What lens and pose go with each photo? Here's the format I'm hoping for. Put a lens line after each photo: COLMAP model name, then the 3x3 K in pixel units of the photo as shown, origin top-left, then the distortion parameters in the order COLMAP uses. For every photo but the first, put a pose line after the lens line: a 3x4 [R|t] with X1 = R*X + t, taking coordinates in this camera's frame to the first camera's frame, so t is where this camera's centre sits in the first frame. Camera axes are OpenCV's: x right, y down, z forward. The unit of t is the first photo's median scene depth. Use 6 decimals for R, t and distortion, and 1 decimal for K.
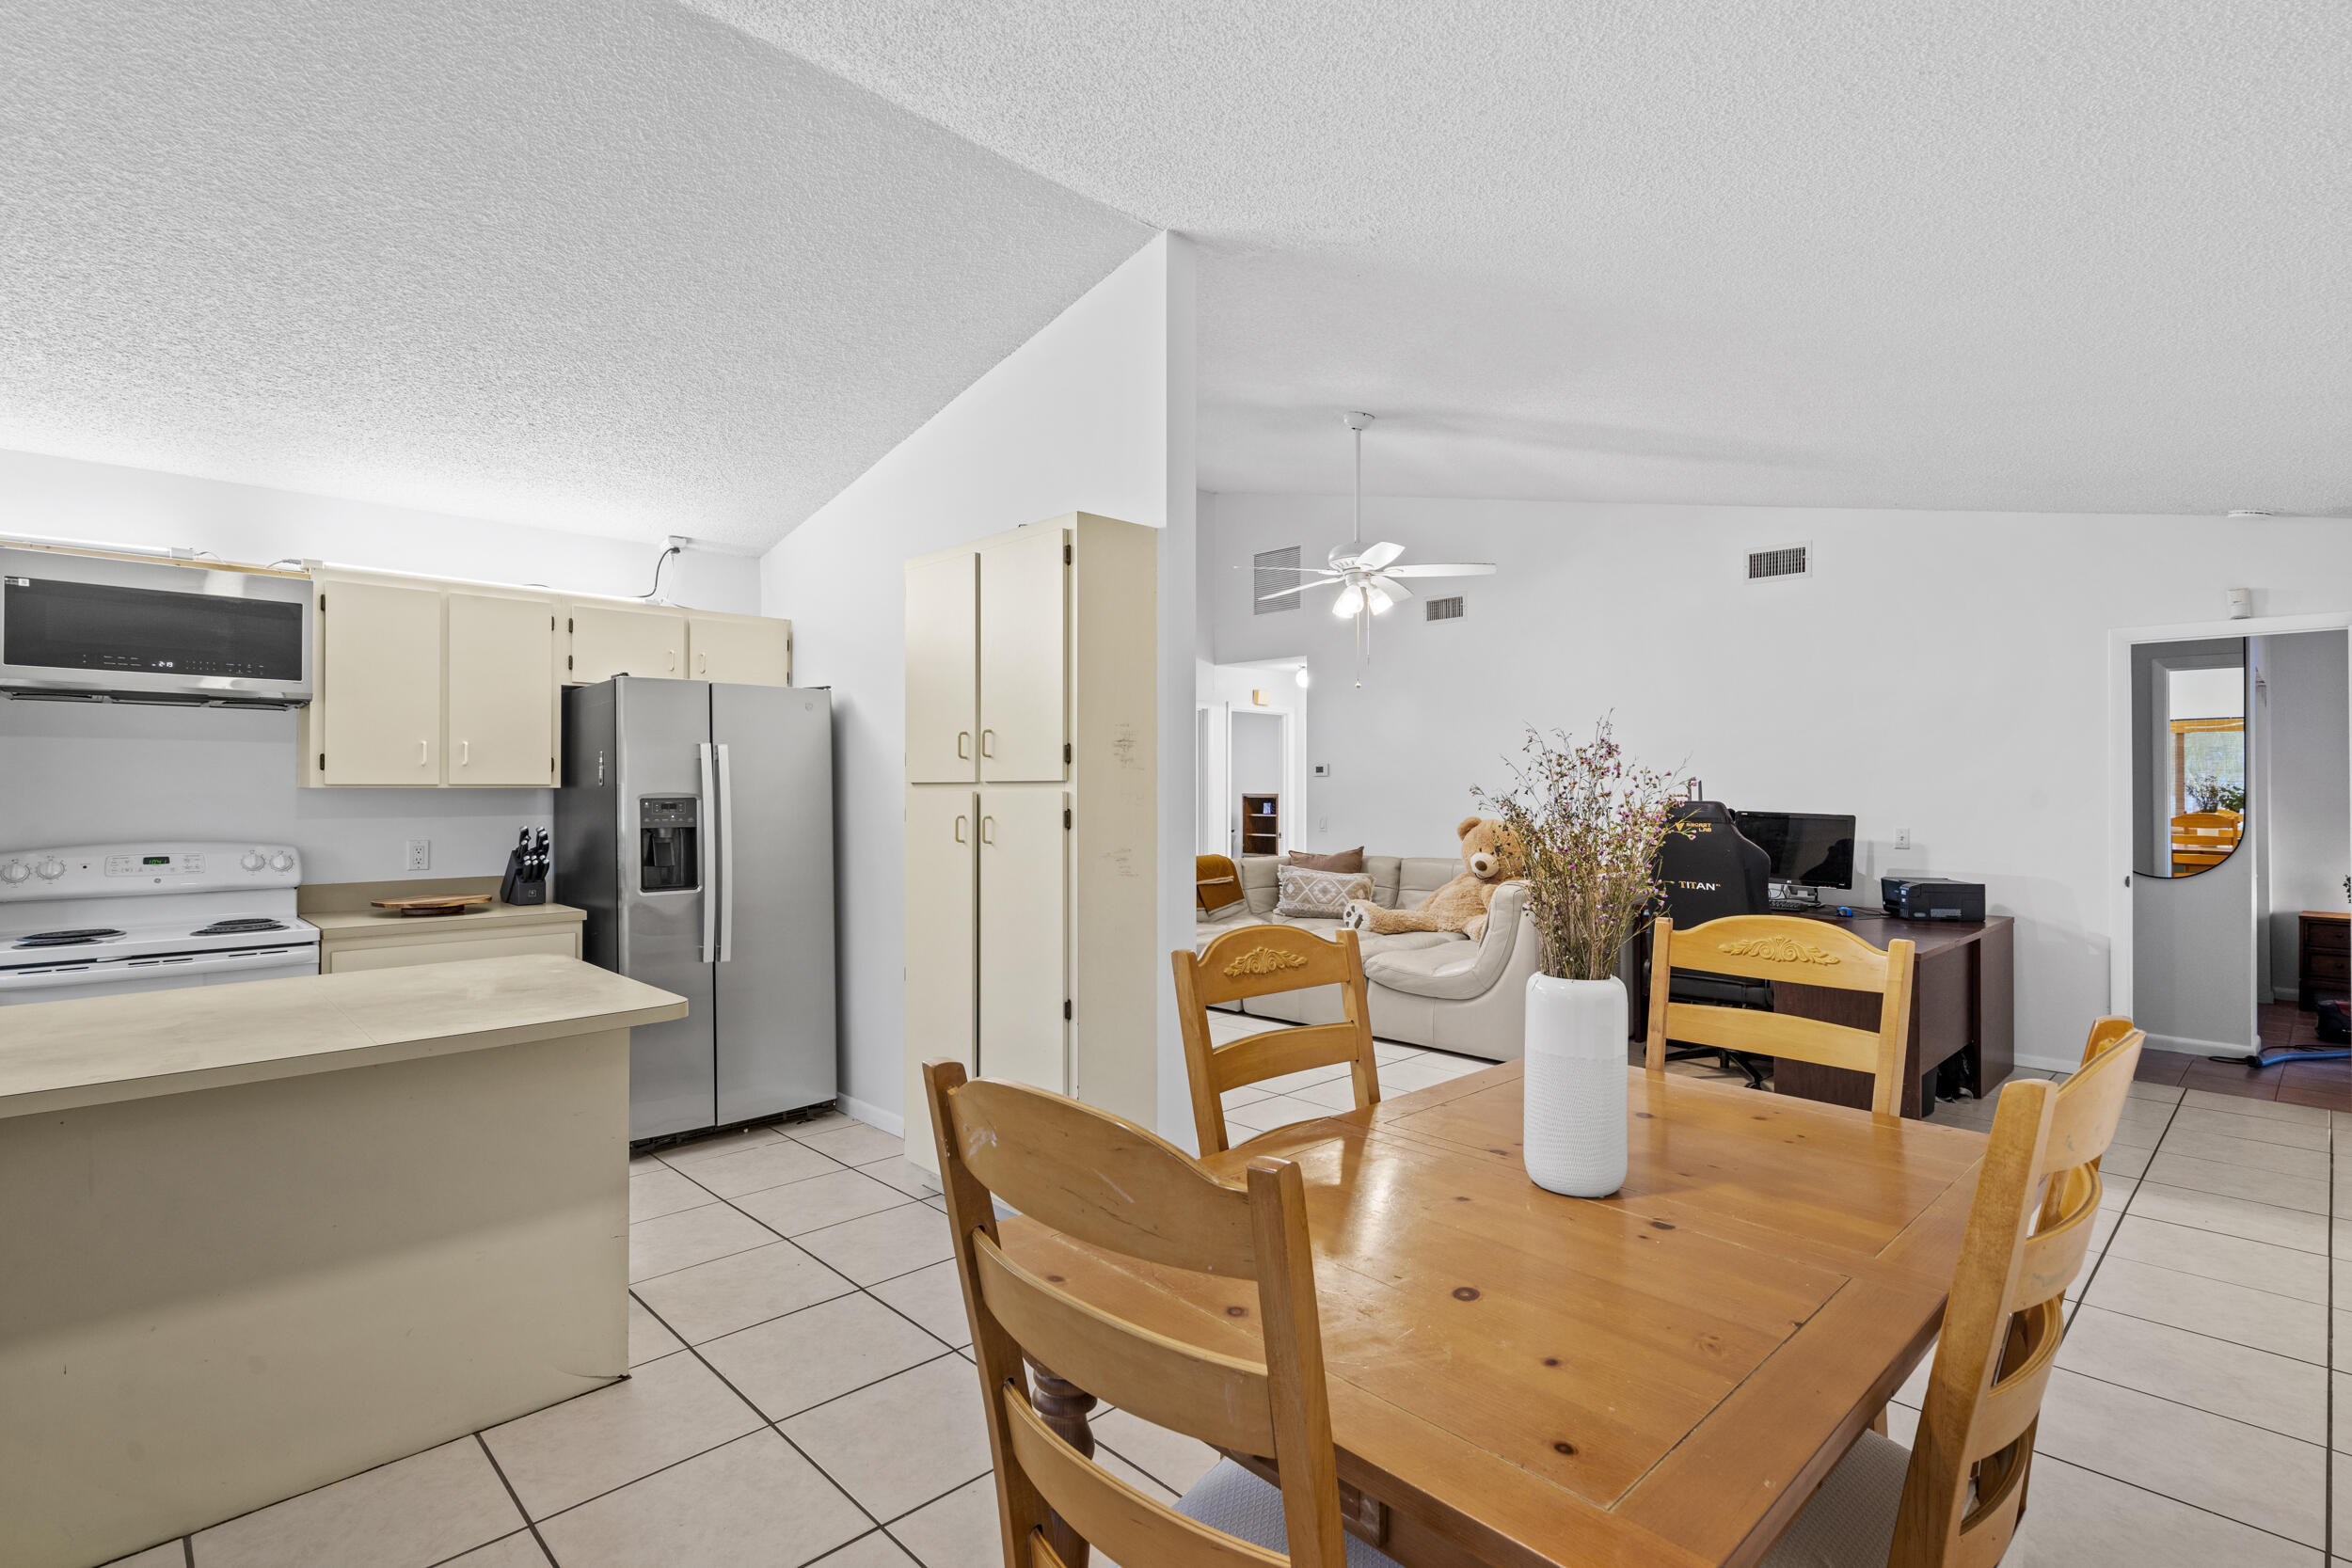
lens RADIAL K [[1124.1, 0, 1169.0], [0, 1124.1, 782.9], [0, 0, 1]] dist [0.003082, 0.000783]
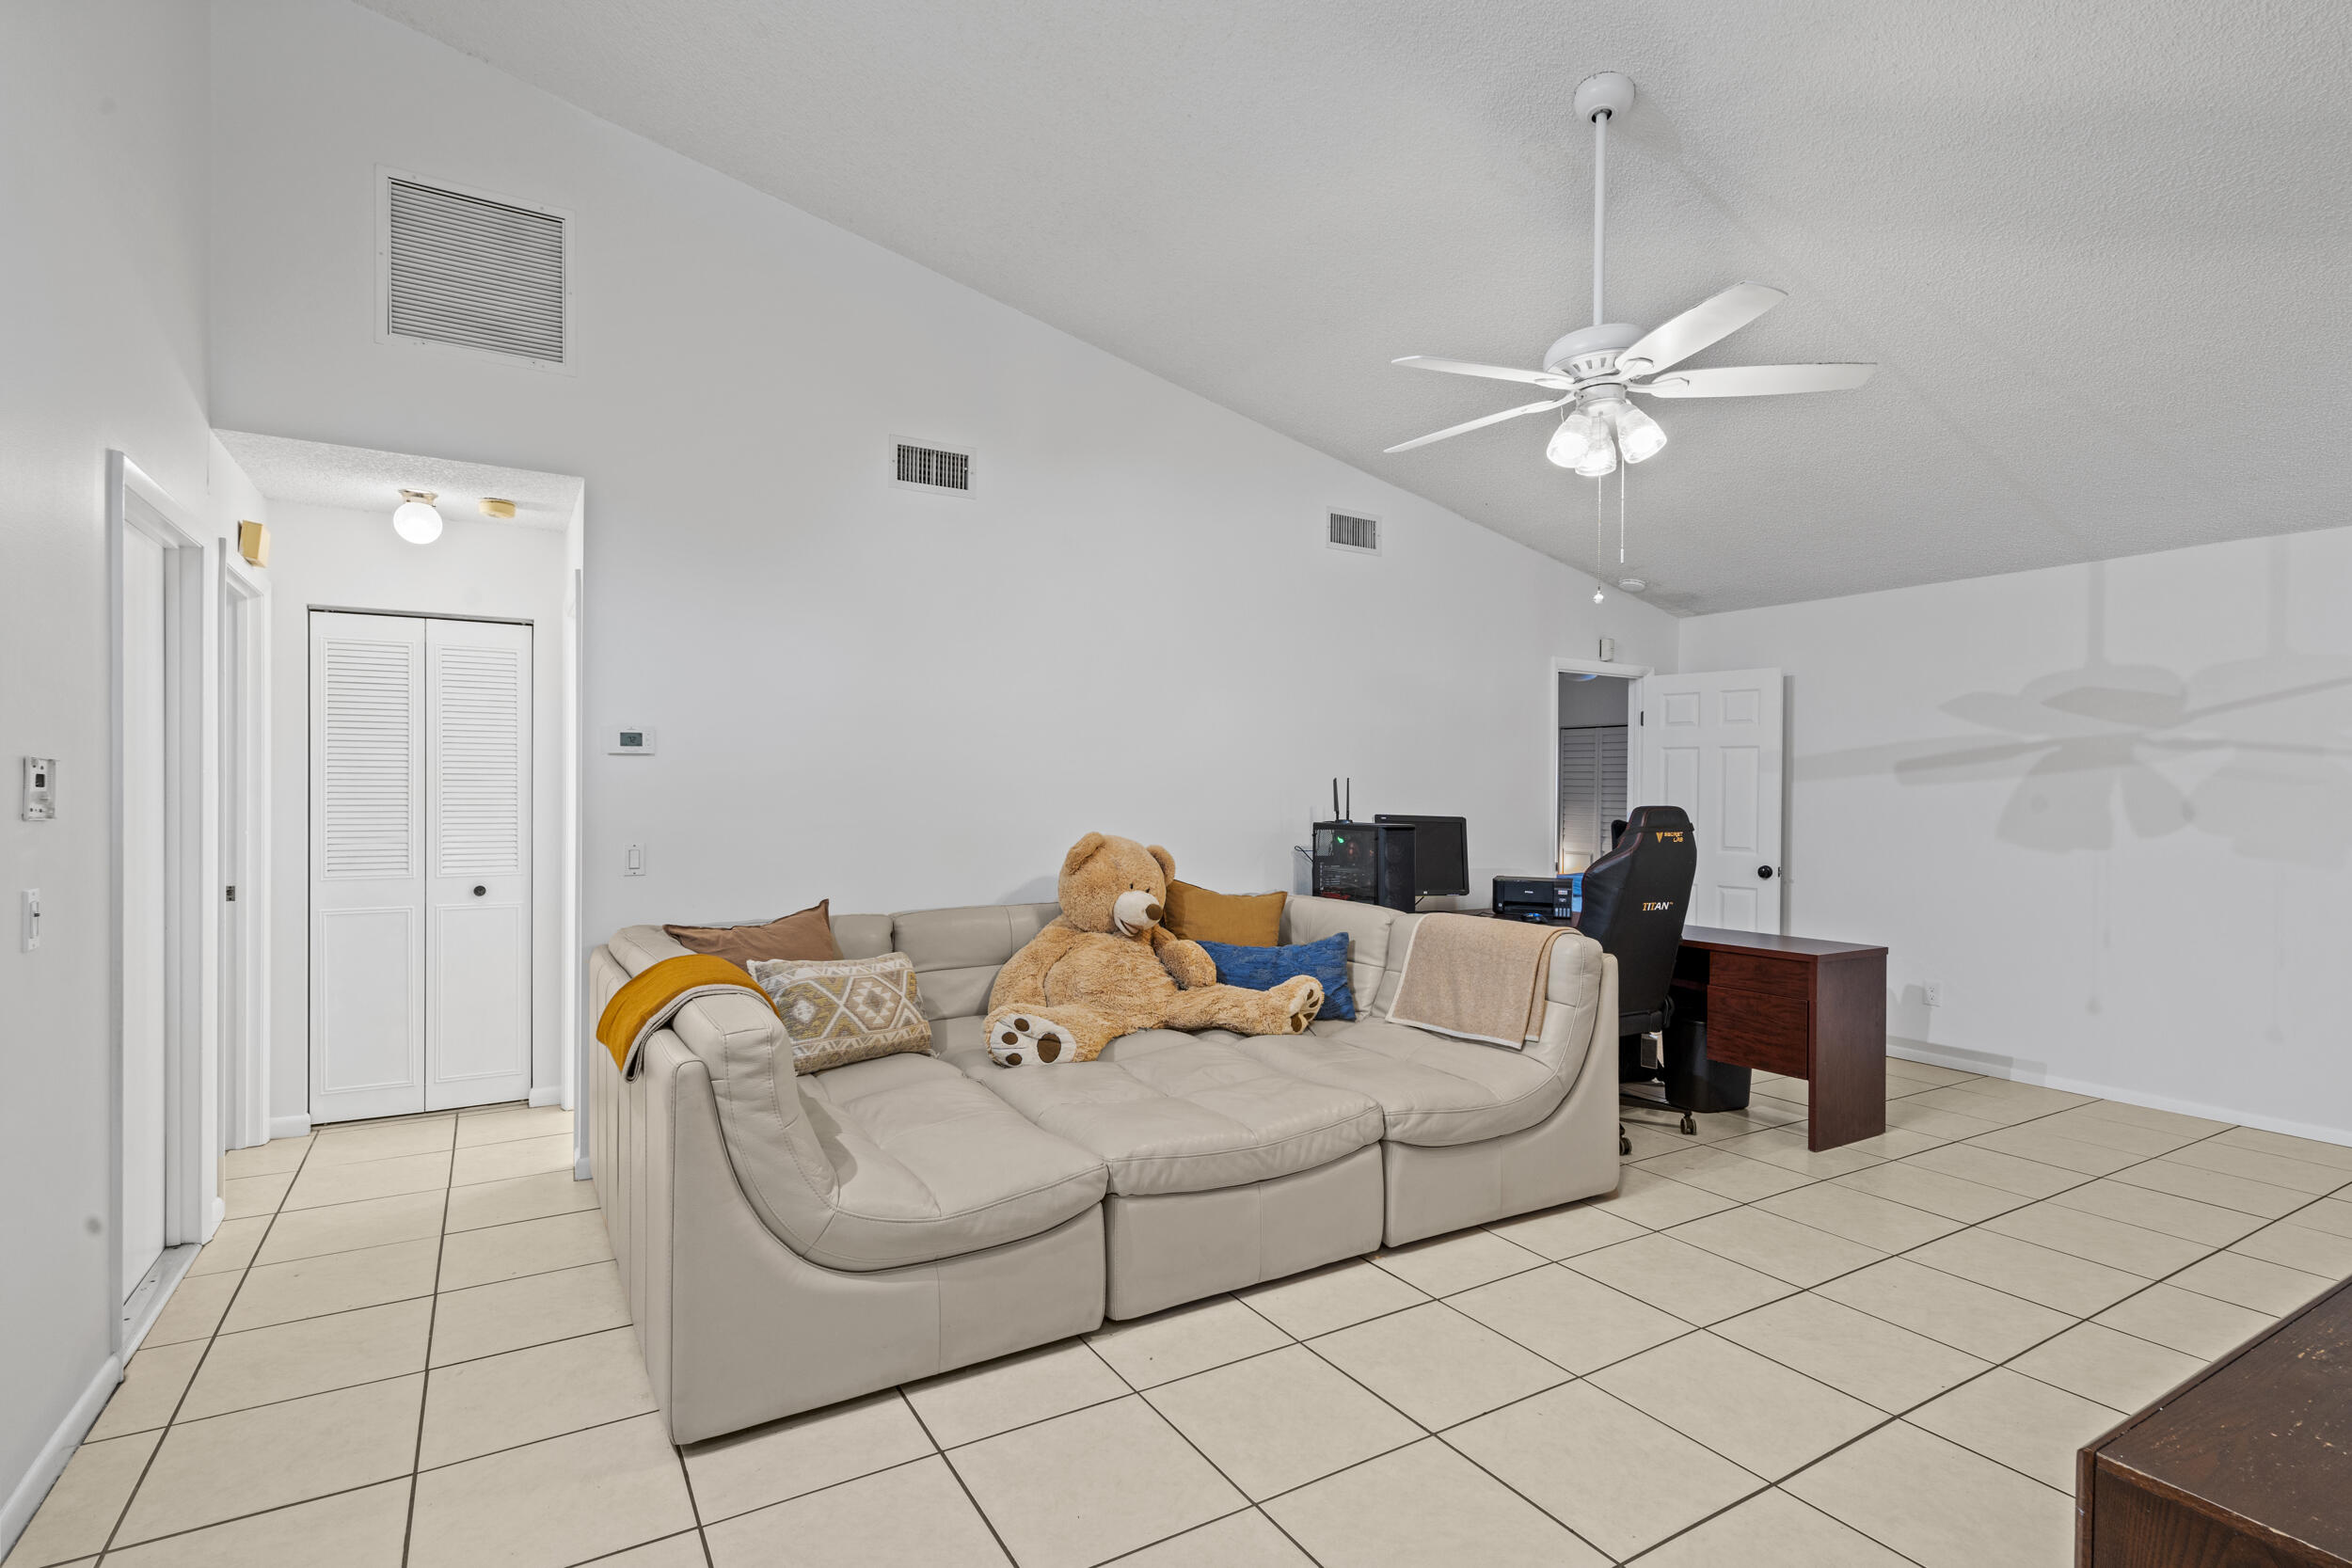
lens RADIAL K [[1133.9, 0, 1172.4], [0, 1133.9, 798.7], [0, 0, 1]] dist [0.001162, 0.000192]
pose [[0.230482, -0.005027, 0.973064, -0.379272], [-0.013312, 0.999877, 0.008318, 0.007679], [-0.972986, -0.014870, 0.230386, 1.001577]]
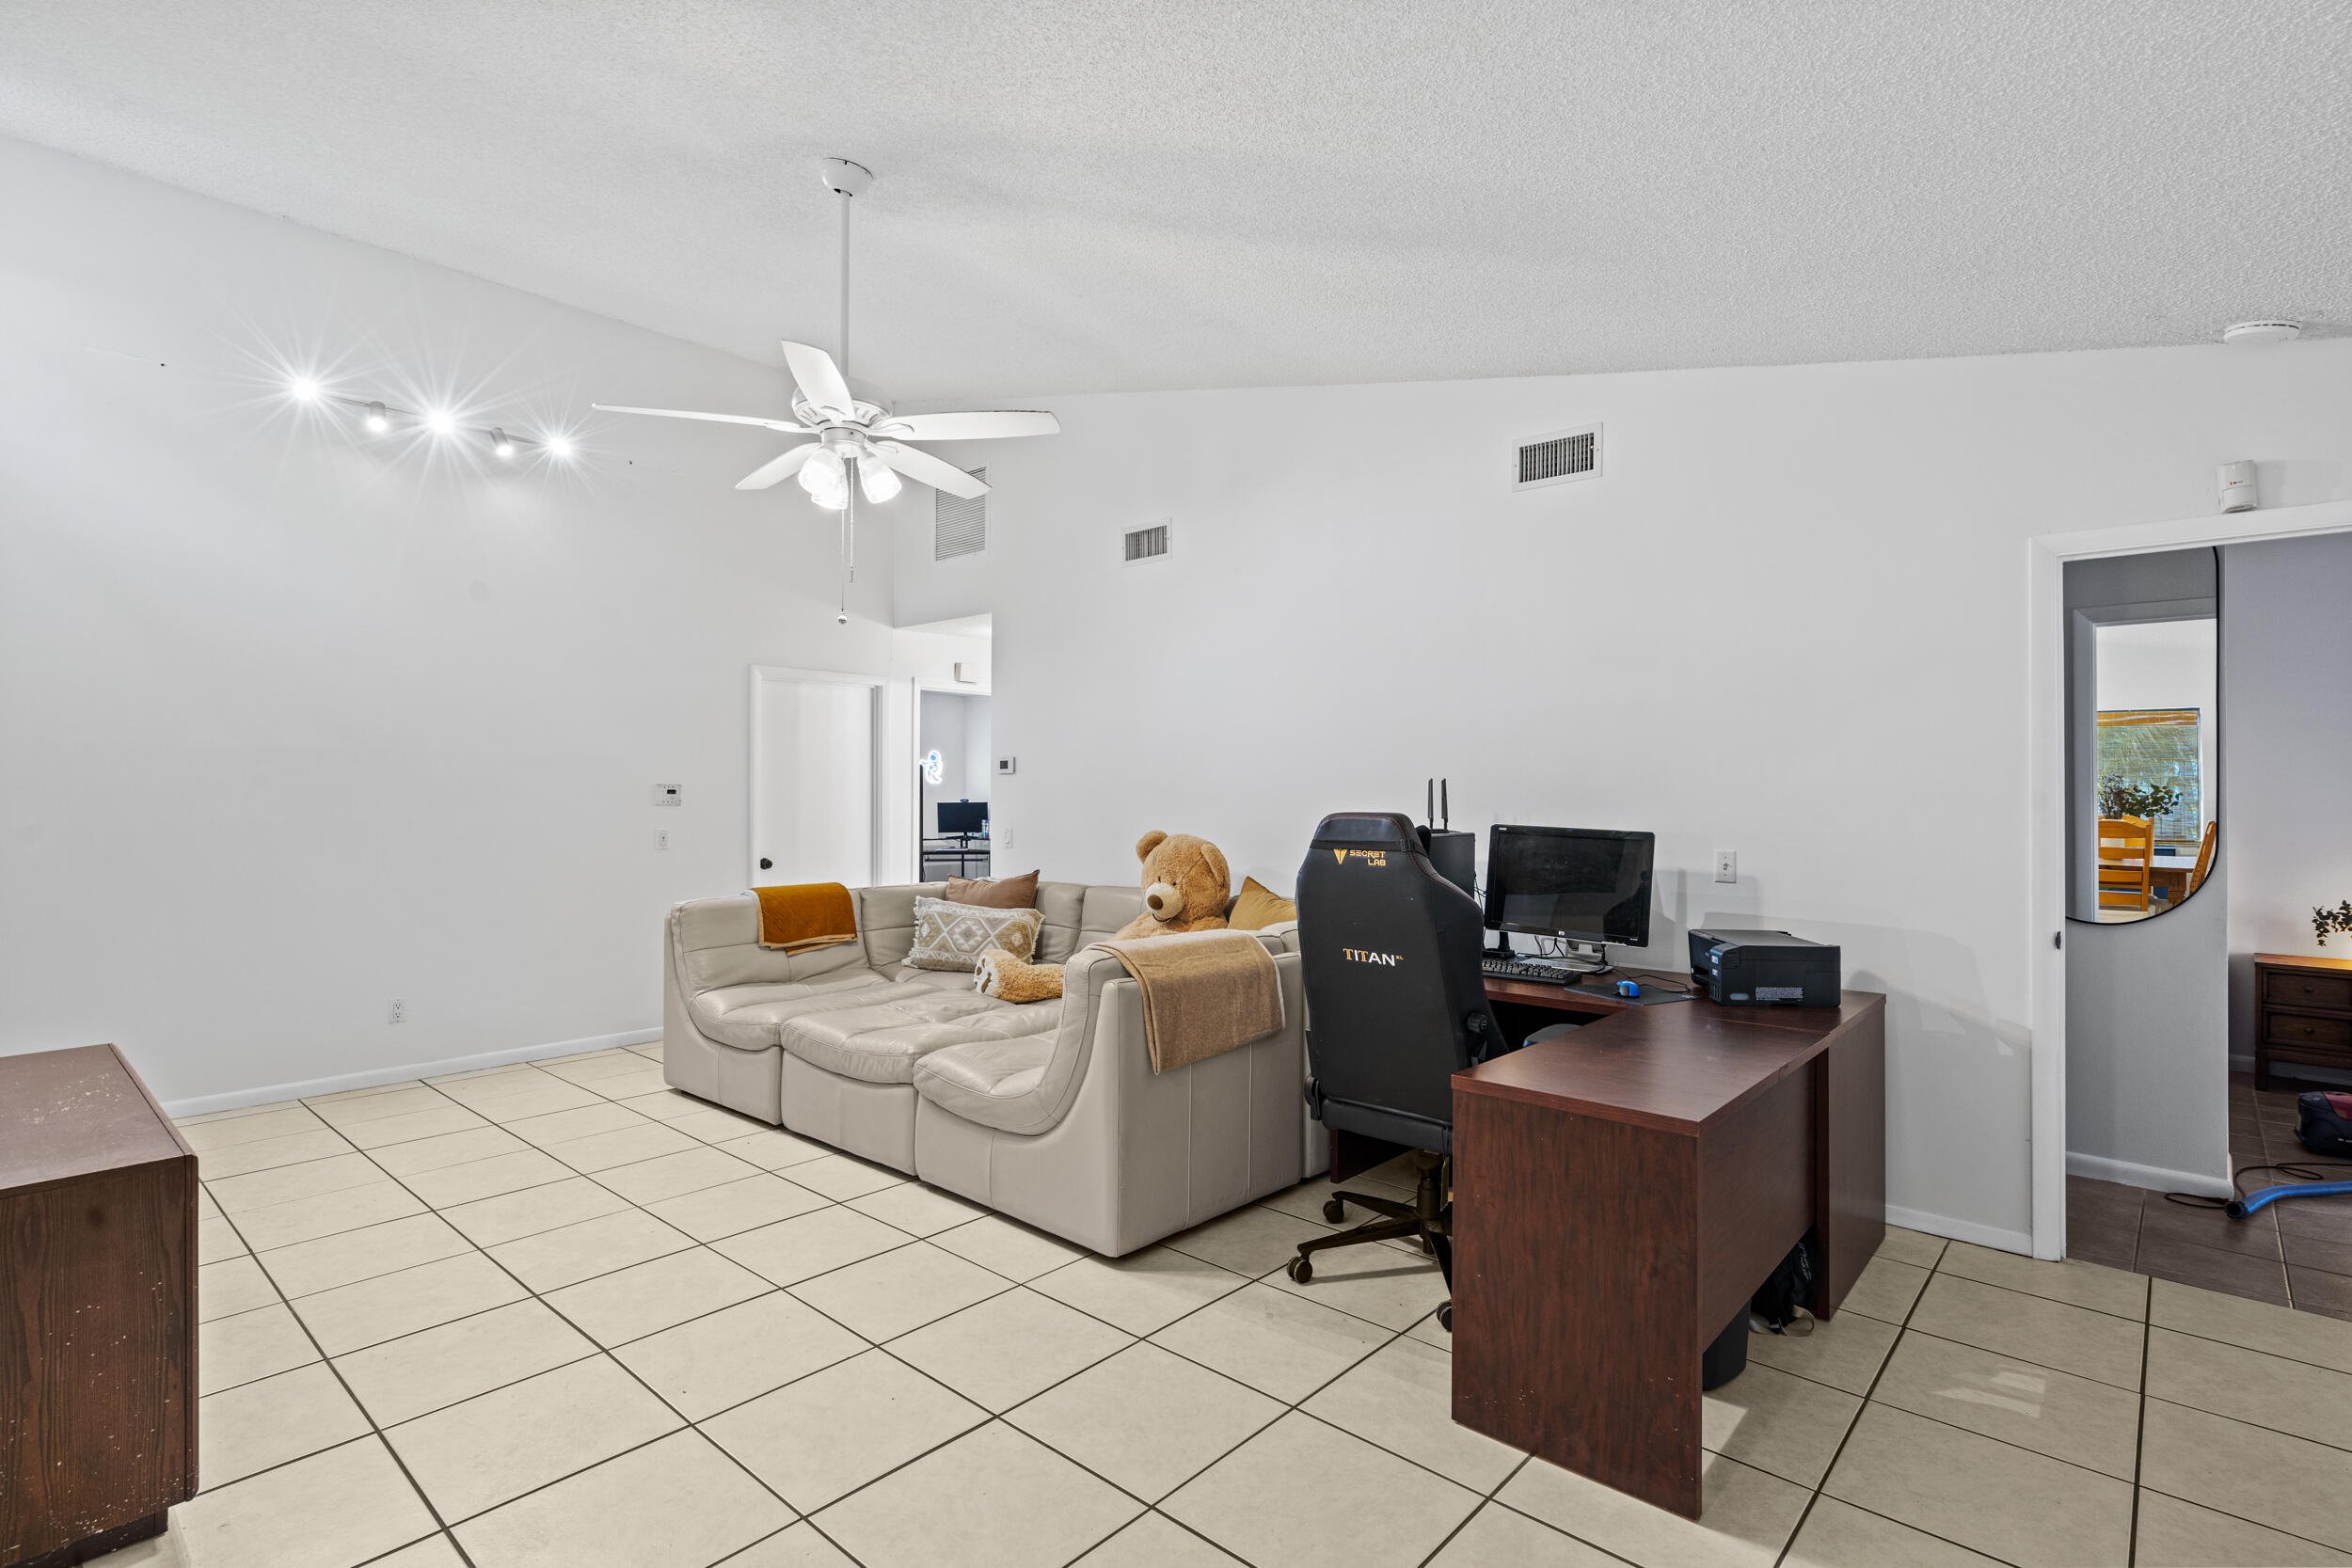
lens RADIAL K [[1121.9, 0, 1166.0], [0, 1121.9, 786.1], [0, 0, 1]] dist [-0.000334, 0.000869]
pose [[0.997854, 0.000695, 0.065476, 0.281725], [-0.000814, 0.999998, 0.001790, 0.001240], [-0.065475, -0.001840, 0.997853, 0.367078]]
